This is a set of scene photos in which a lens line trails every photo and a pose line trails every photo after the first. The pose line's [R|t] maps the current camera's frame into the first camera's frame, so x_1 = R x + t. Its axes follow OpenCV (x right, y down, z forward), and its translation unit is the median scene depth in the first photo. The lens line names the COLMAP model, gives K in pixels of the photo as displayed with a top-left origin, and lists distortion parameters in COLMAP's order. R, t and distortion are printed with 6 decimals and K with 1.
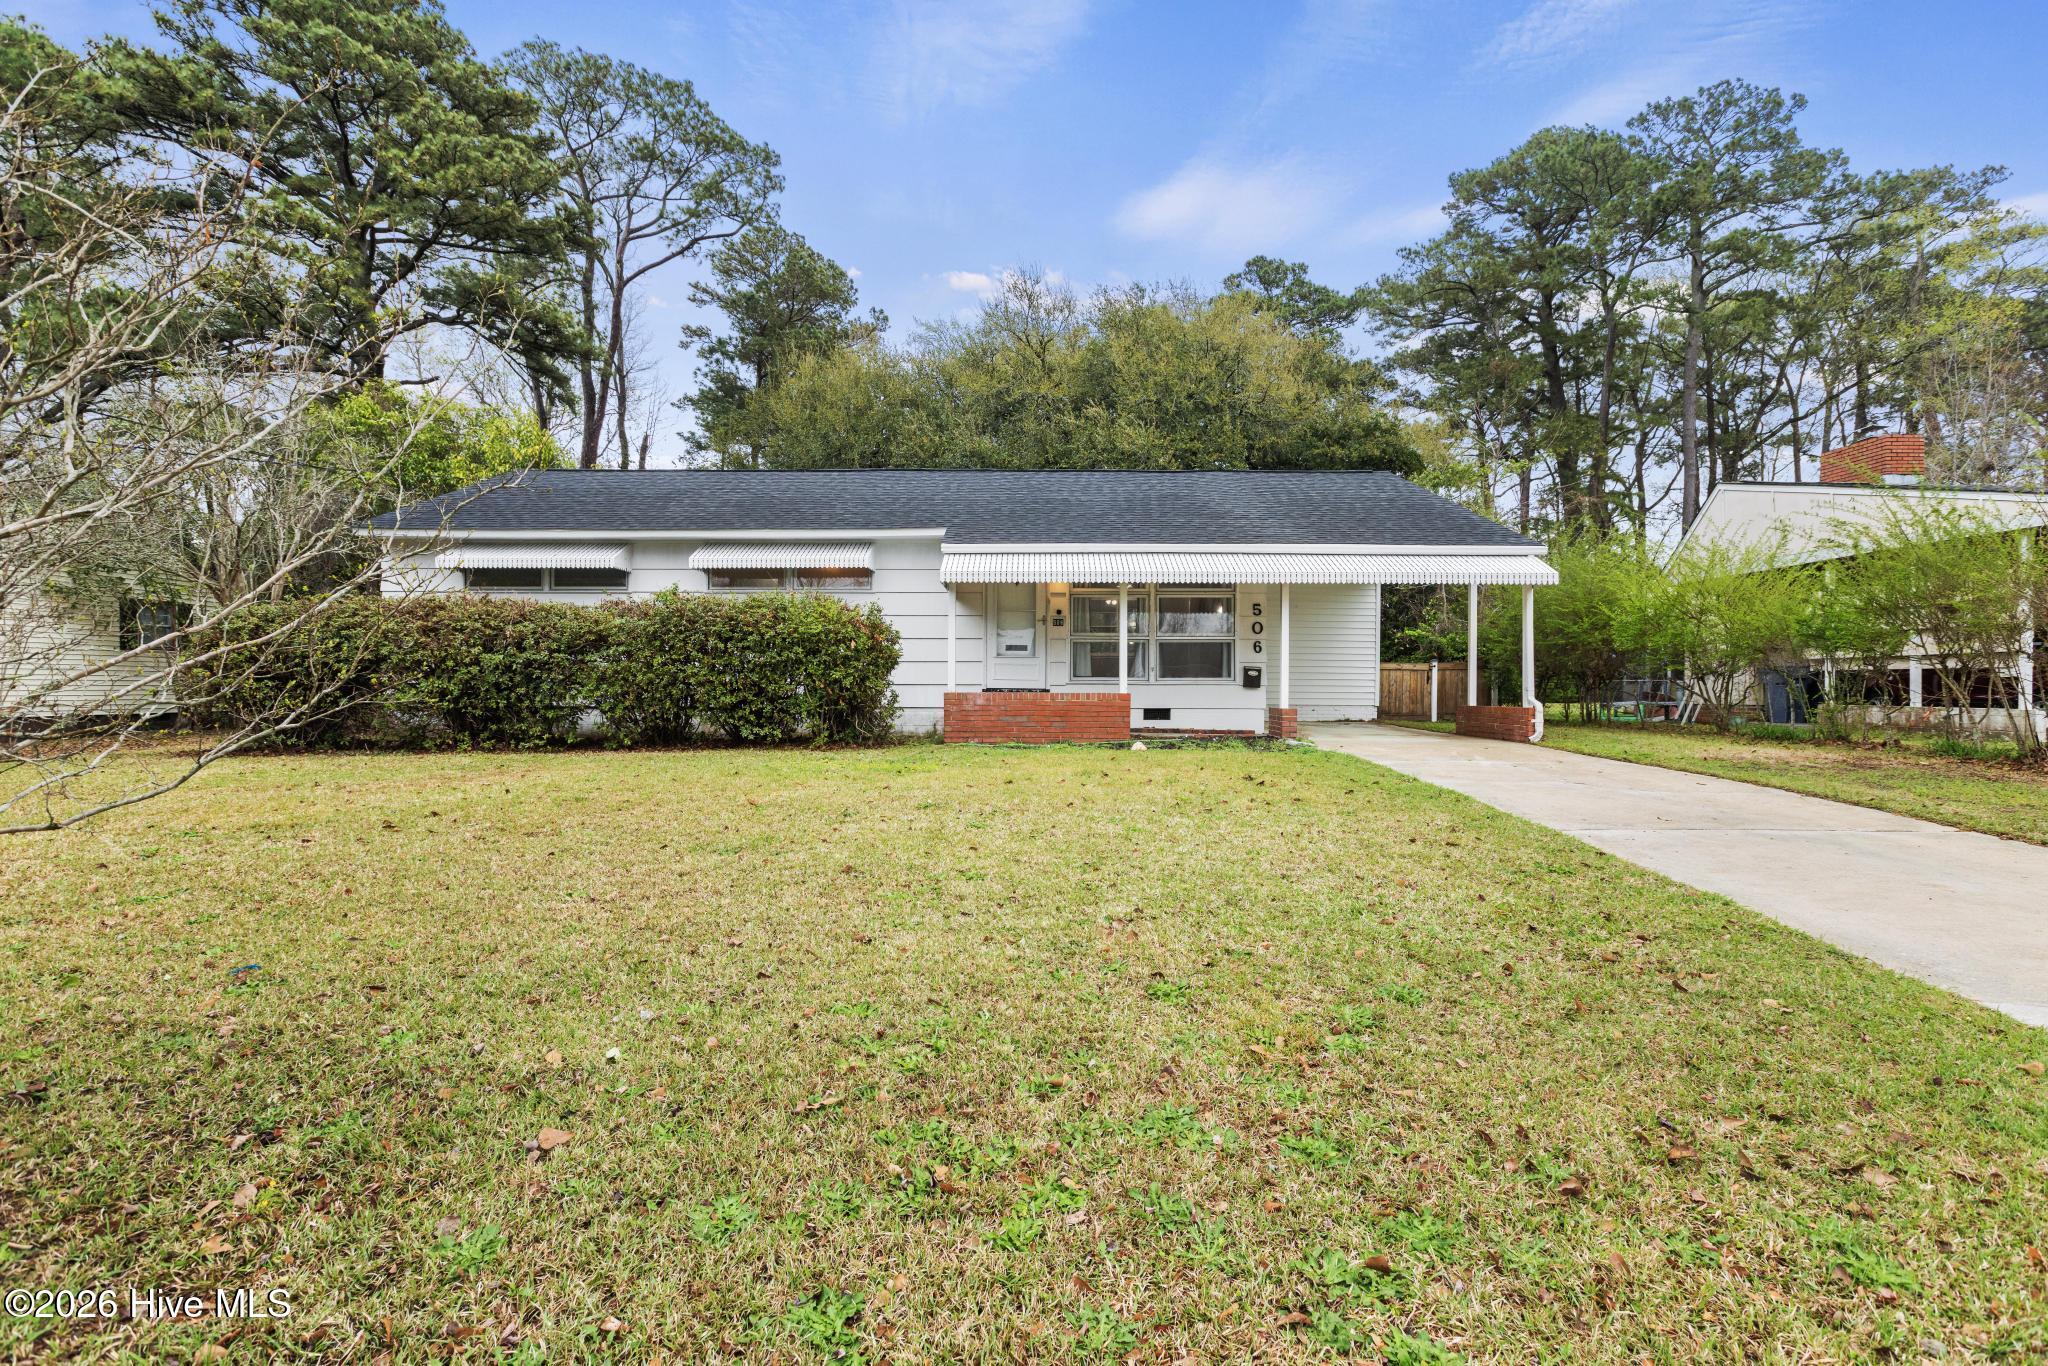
lens RADIAL K [[949.1, 0, 1026.6], [0, 949.1, 694.7], [0, 0, 1]] dist [-0.008107, -0.002261]
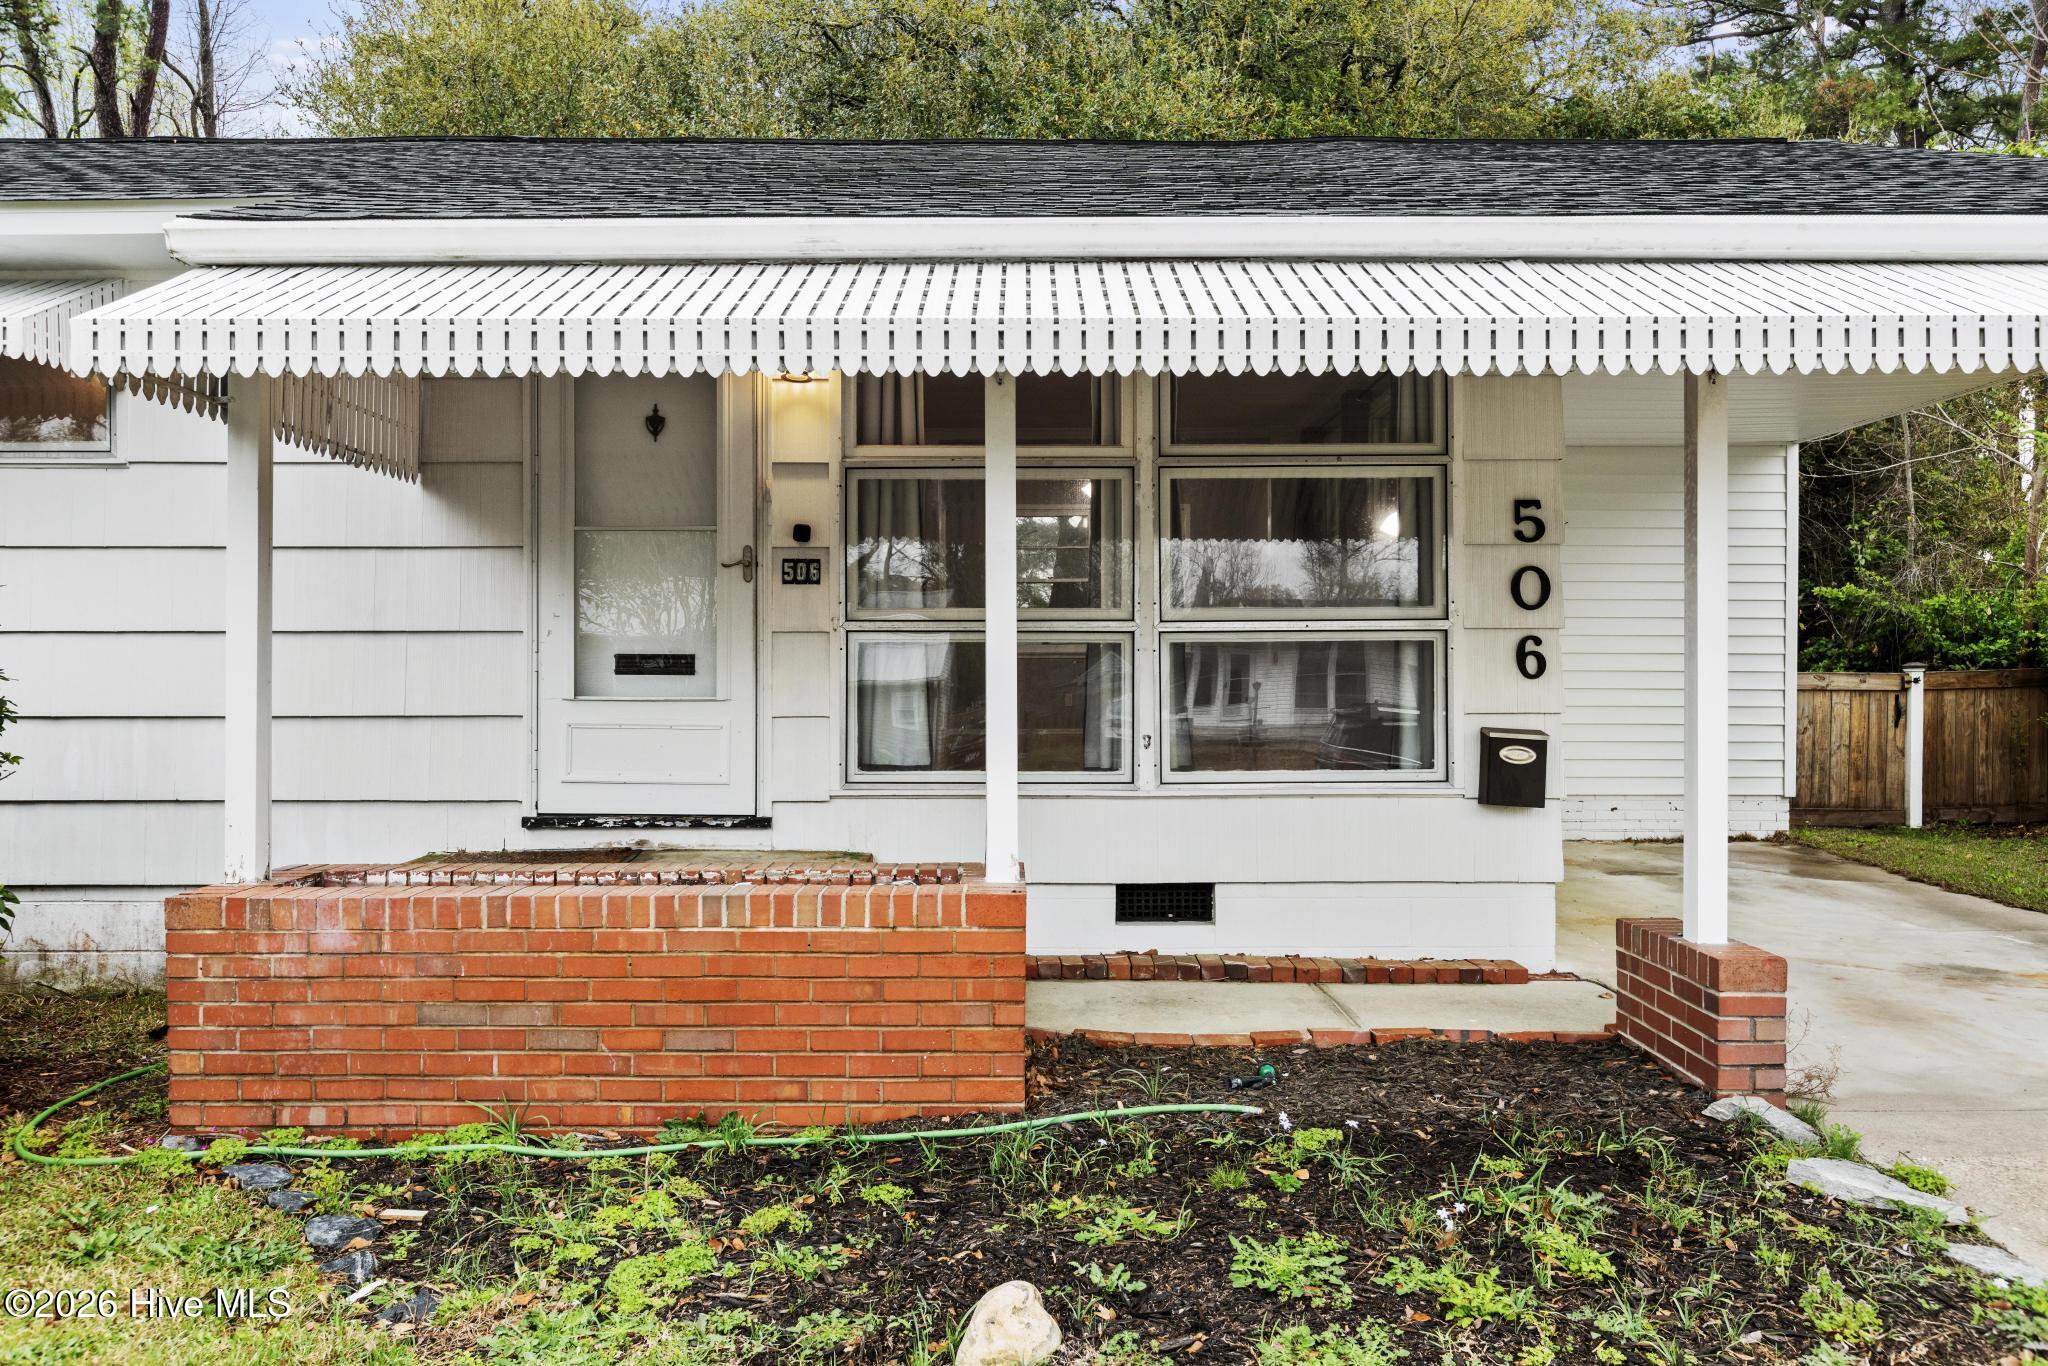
lens RADIAL K [[1468.2, 0, 1027.3], [0, 1468.2, 672.5], [0, 0, 1]] dist [-0.013434, -0.002340]
pose [[0.999884, -0.005492, 0.014212, 0.091325], [0.005564, 0.999972, -0.005035, -0.044101], [-0.014184, 0.005113, 0.999886, 0.574380]]
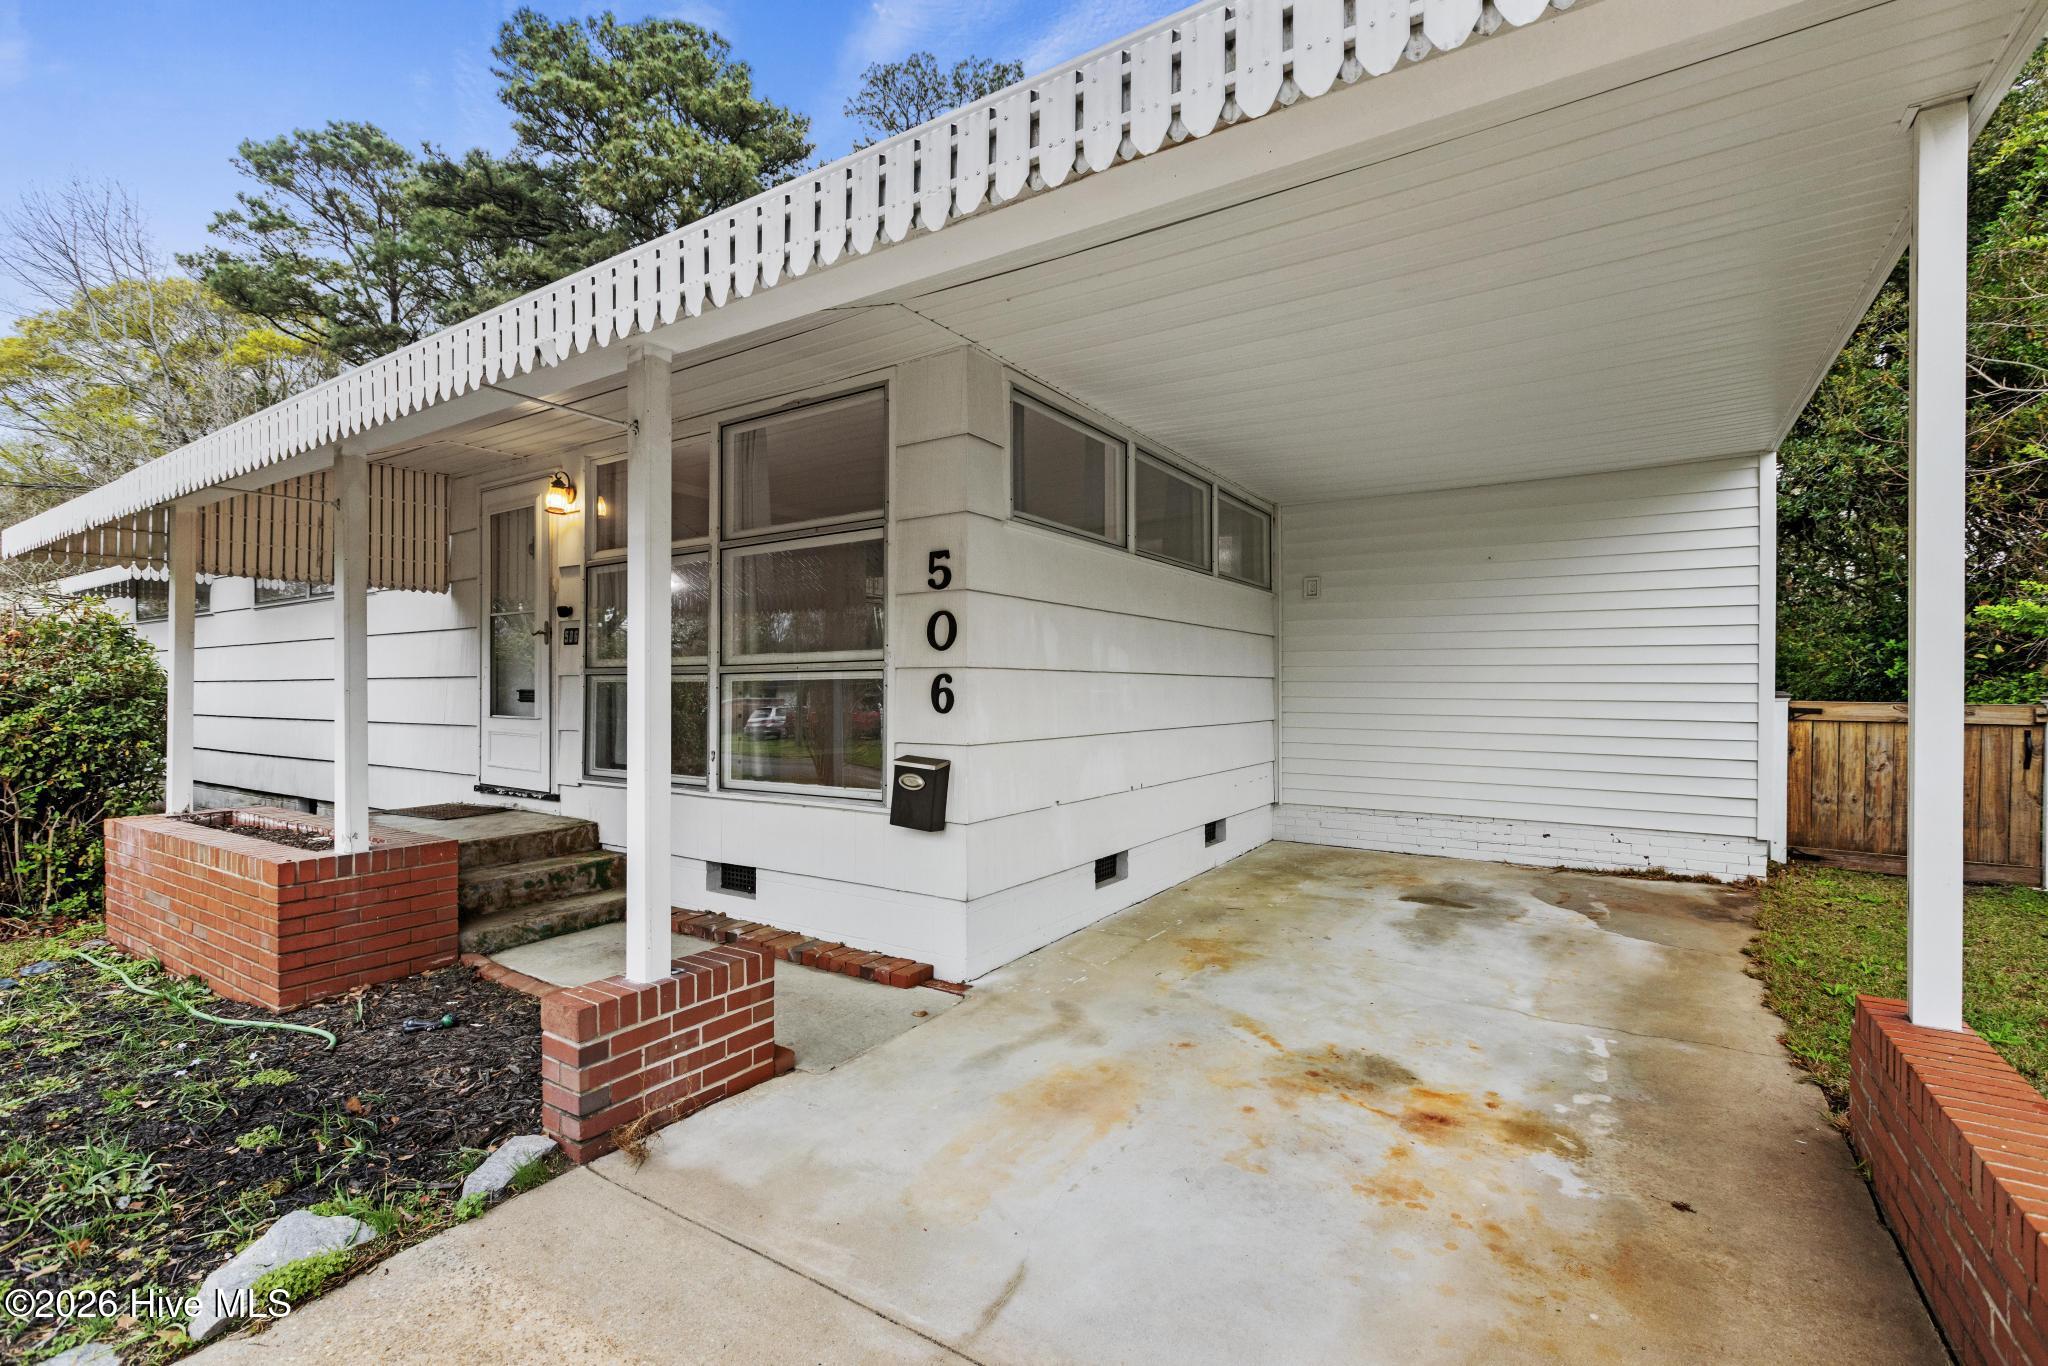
lens RADIAL K [[918.9, 0, 1028.9], [0, 918.9, 685.1], [0, 0, 1]] dist [0.001400, 0.001394]
pose [[0.841124, -0.007077, -0.540796, 0.422124], [0.000223, 0.999919, -0.012738, -0.048692], [0.540842, 0.010594, 0.841057, 0.762735]]
